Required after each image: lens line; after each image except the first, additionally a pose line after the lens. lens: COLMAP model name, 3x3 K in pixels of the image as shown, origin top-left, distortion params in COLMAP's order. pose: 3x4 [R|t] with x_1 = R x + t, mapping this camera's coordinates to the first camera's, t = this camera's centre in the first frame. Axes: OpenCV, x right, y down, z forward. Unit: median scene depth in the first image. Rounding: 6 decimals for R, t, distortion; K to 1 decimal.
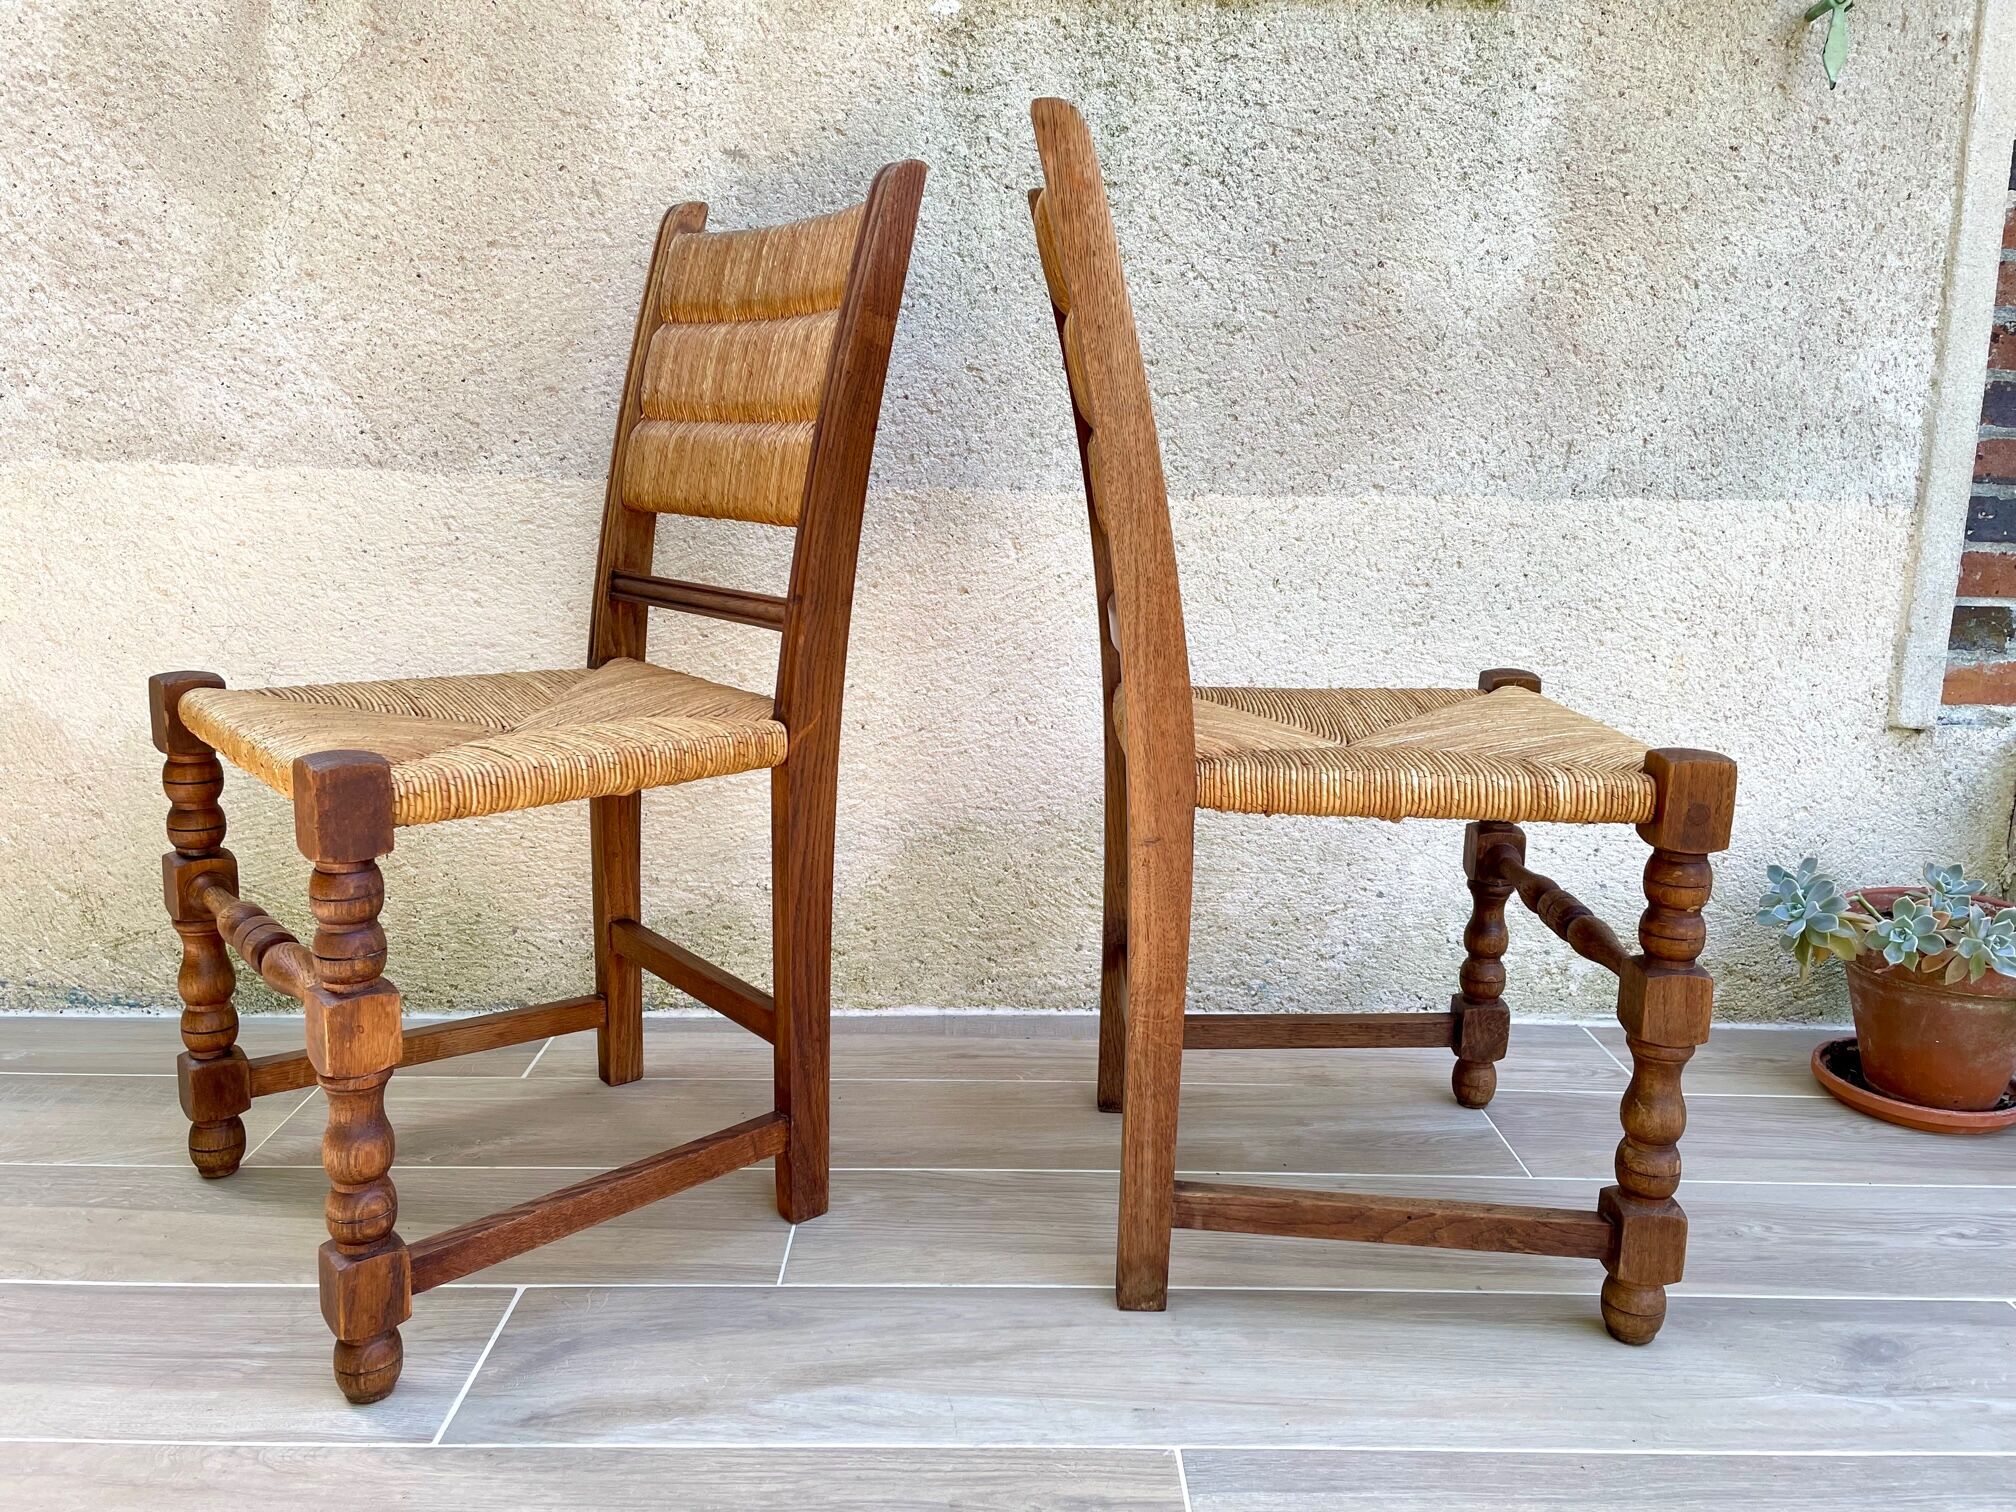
lens RADIAL K [[1519.9, 0, 1021.0], [0, 1519.9, 748.1], [0, 0, 1]] dist [0.089043, -0.115660]
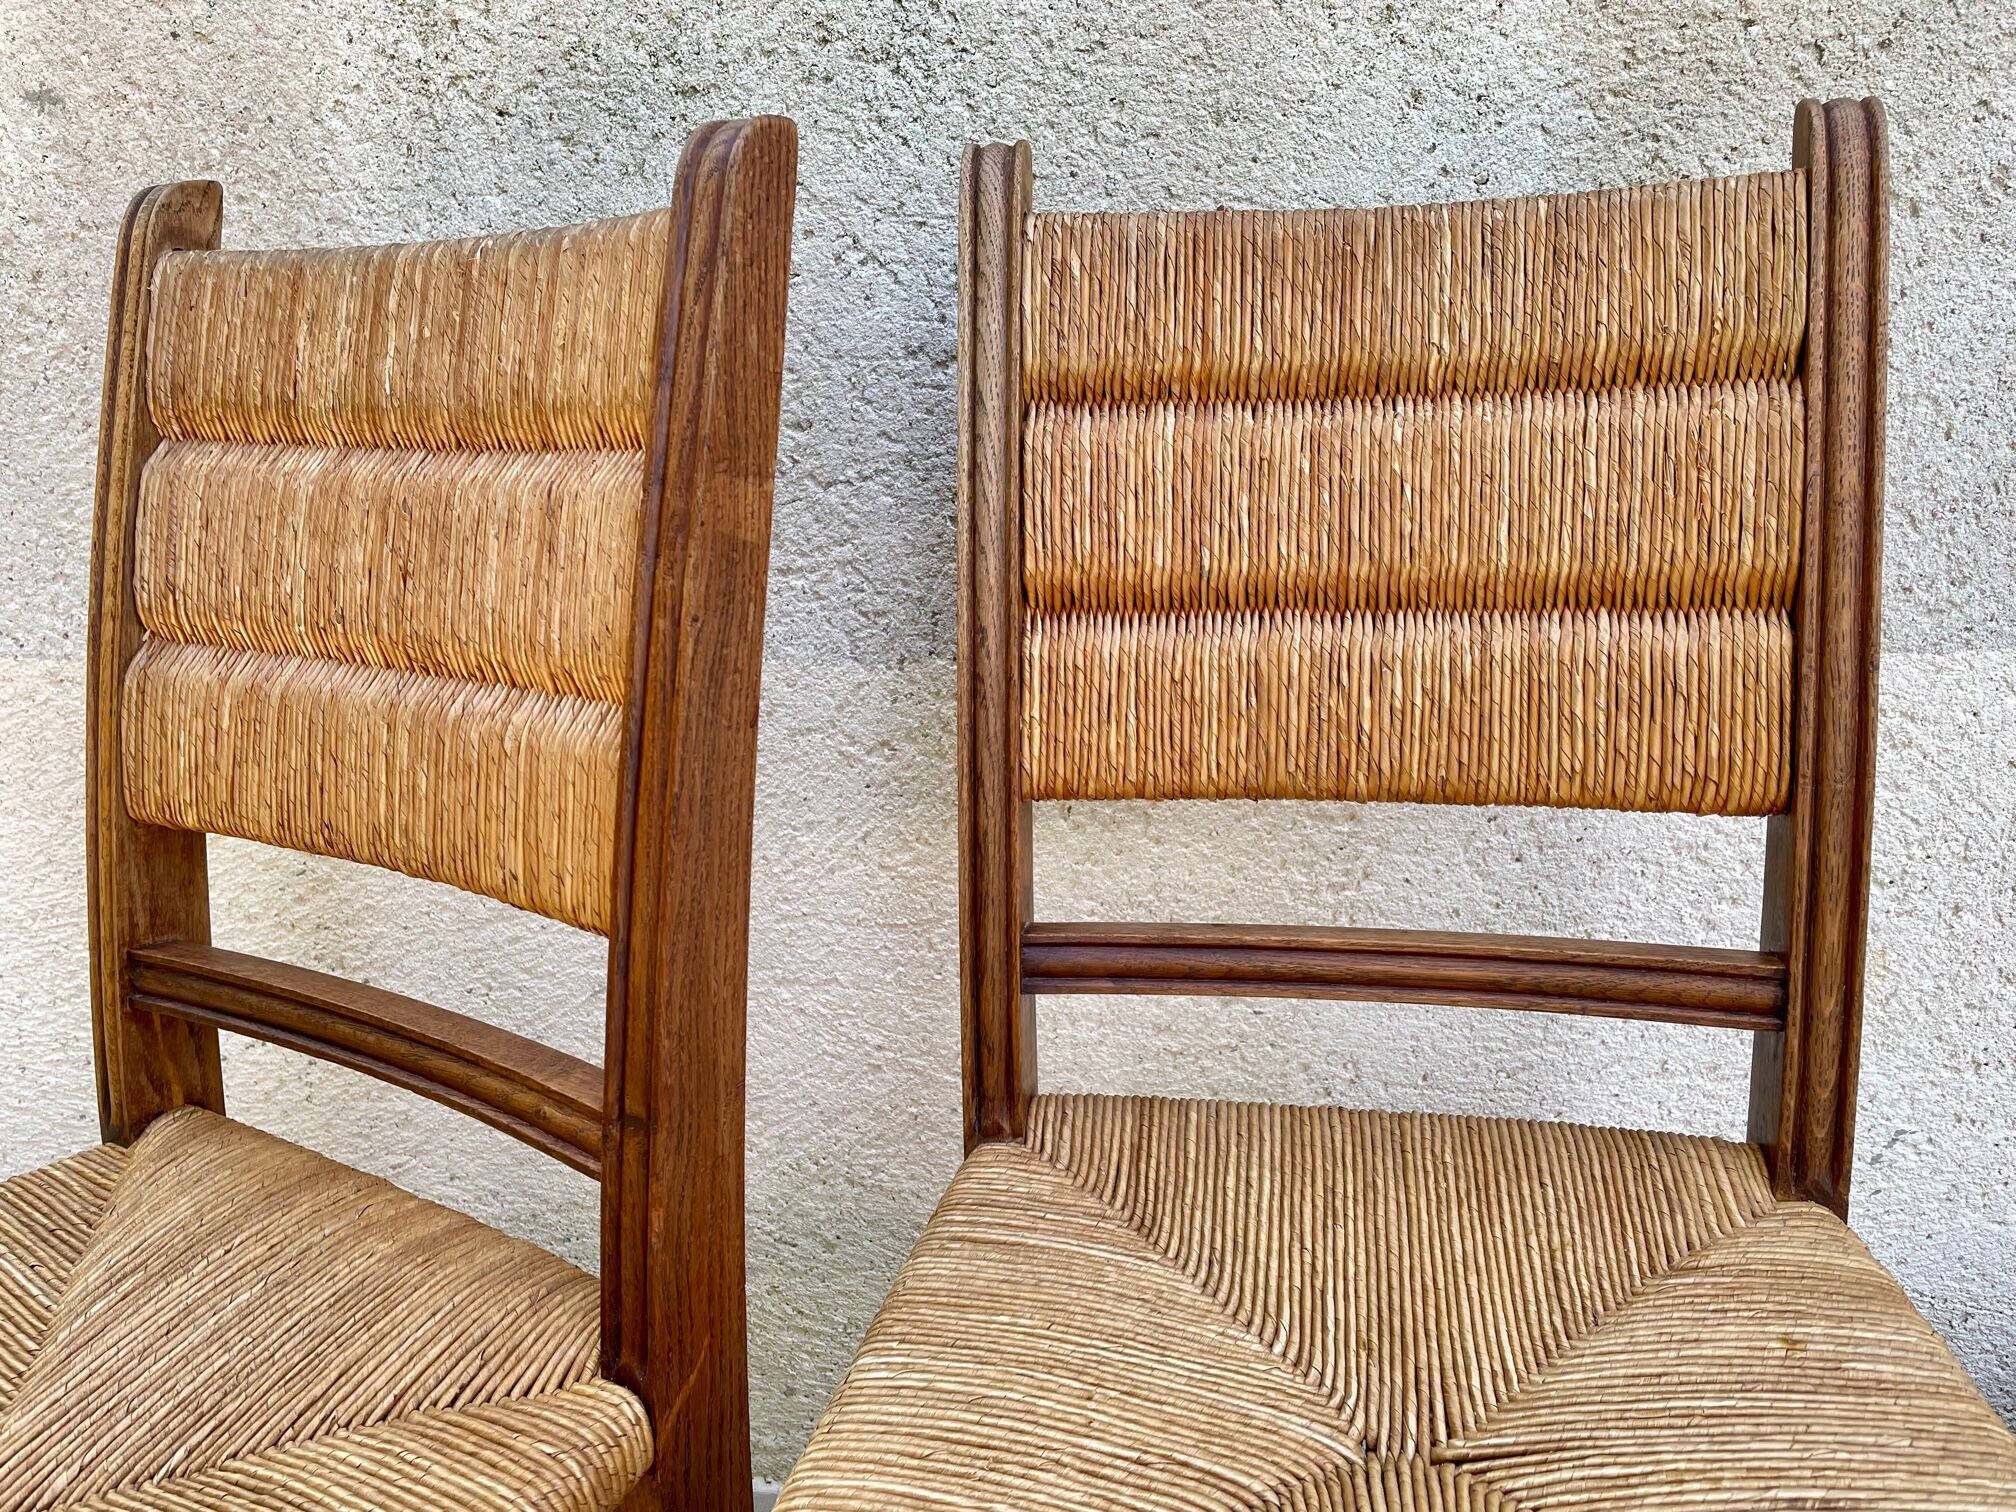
lens RADIAL K [[1524.2, 0, 1003.8], [0, 1524.2, 735.4], [0, 0, 1]] dist [0.095537, -0.130843]
pose [[0.981736, -0.005647, -0.190163, 0.260848], [0.021554, 0.996425, 0.081681, -0.189715], [0.189022, -0.084288, 0.978349, 0.487597]]
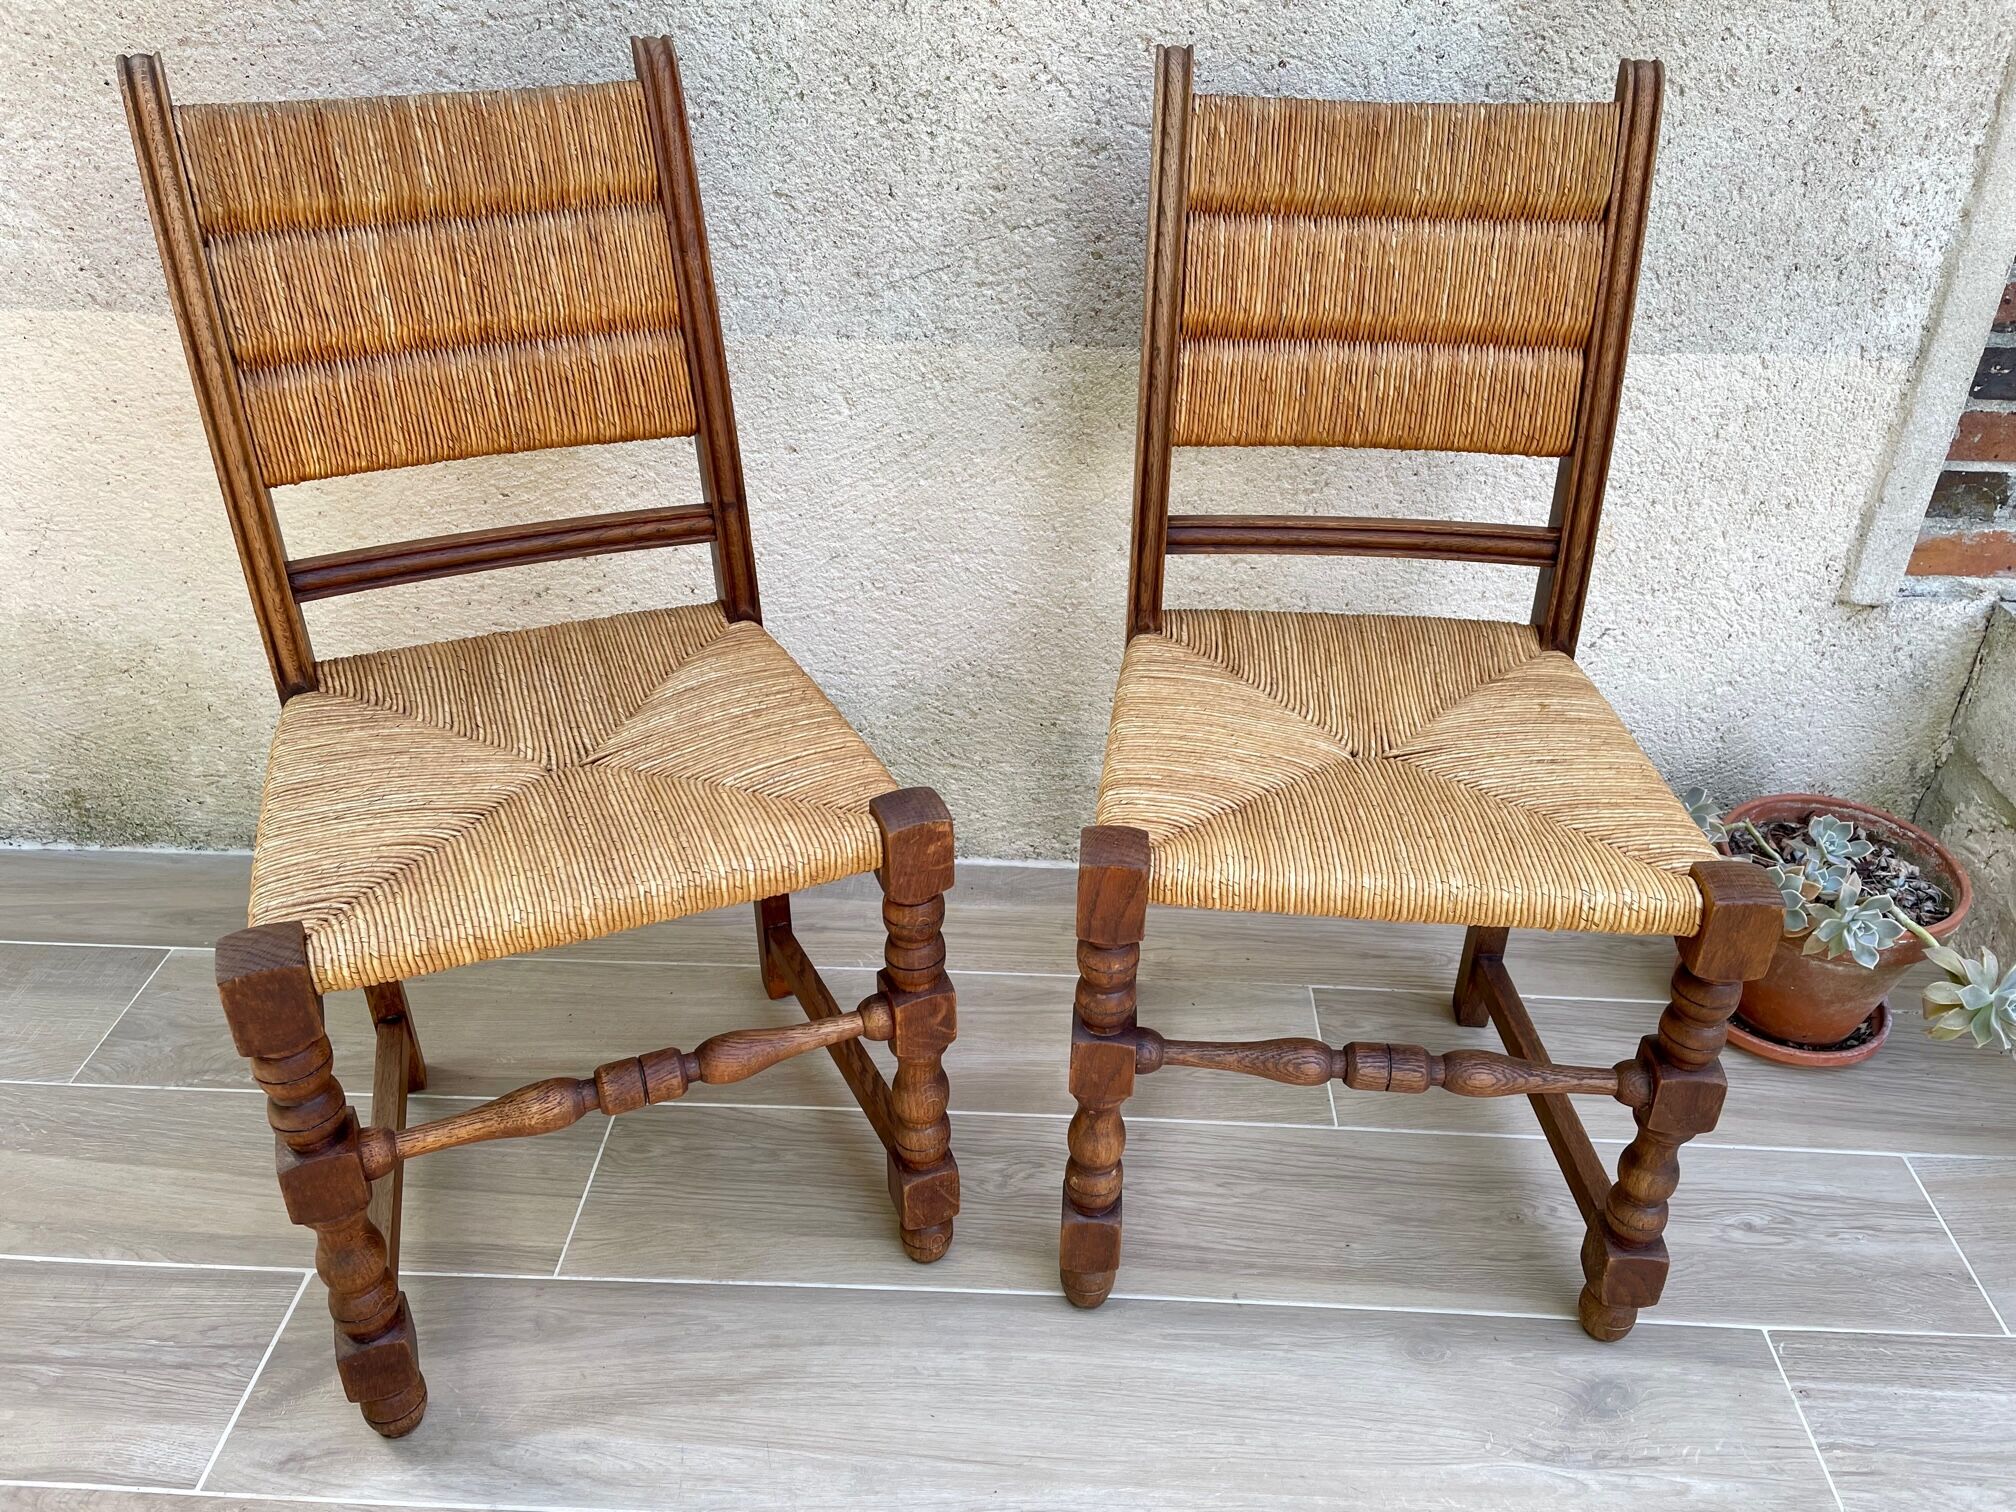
lens RADIAL K [[1522.3, 0, 1031.3], [0, 1522.3, 738.0], [0, 0, 1]] dist [0.085941, -0.113119]
pose [[0.998726, 0.025832, -0.043337, 0.149217], [-0.009121, 0.937269, 0.348488, -0.267379], [0.049621, -0.347649, 0.936311, 0.125547]]
